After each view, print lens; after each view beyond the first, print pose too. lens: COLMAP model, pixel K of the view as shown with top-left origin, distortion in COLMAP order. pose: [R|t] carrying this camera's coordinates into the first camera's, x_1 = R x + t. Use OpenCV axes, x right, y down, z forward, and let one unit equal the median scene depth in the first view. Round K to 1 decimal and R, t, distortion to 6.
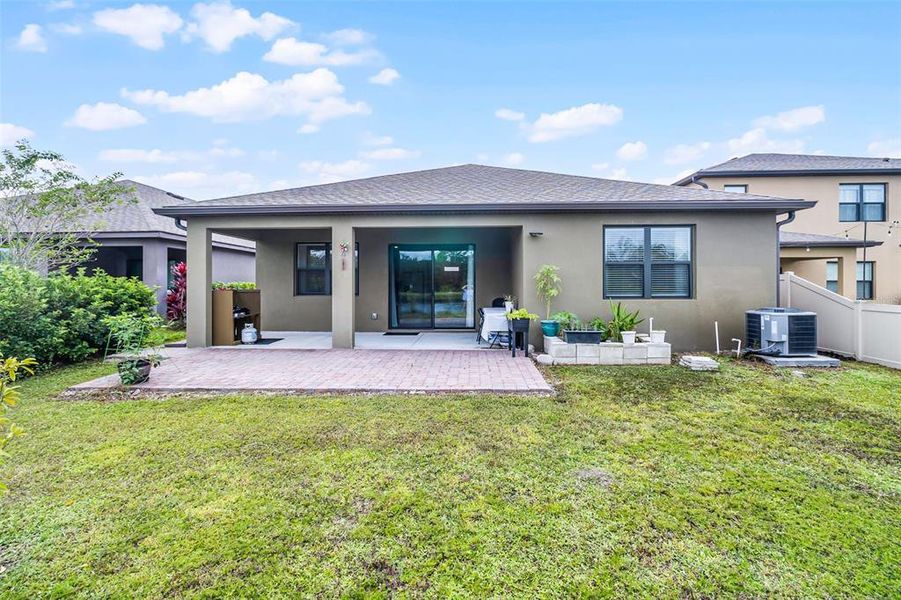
lens RADIAL K [[490.3, 0, 454.4], [0, 490.3, 286.1], [0, 0, 1]] dist [-0.000364, -0.000277]
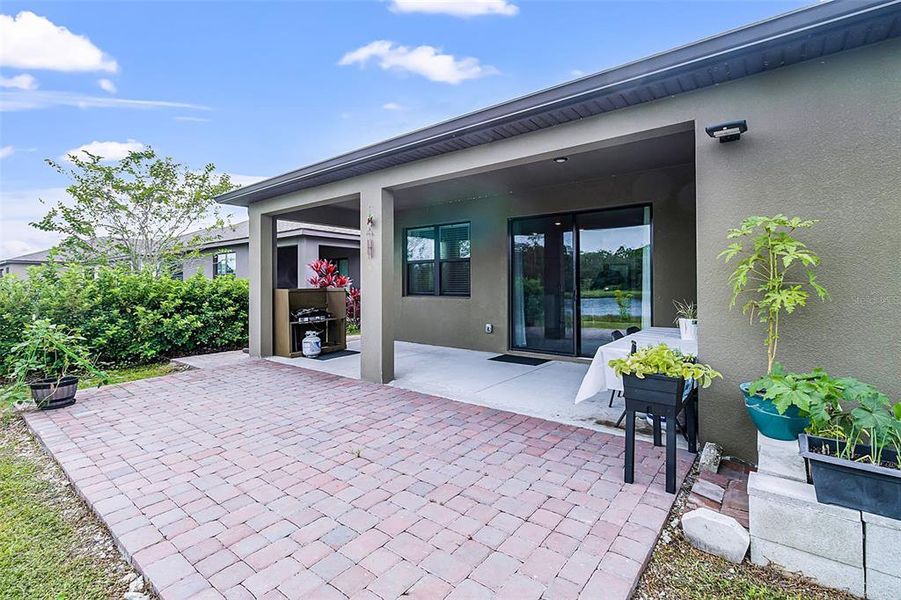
lens RADIAL K [[417.1, 0, 465.4], [0, 417.1, 284.6], [0, 0, 1]] dist [-0.000833, -0.000071]
pose [[0.796698, -0.003350, -0.604368, 0.189580], [0.001438, 0.999992, -0.003648, 0.004069], [0.604376, 0.002037, 0.796697, 0.629602]]
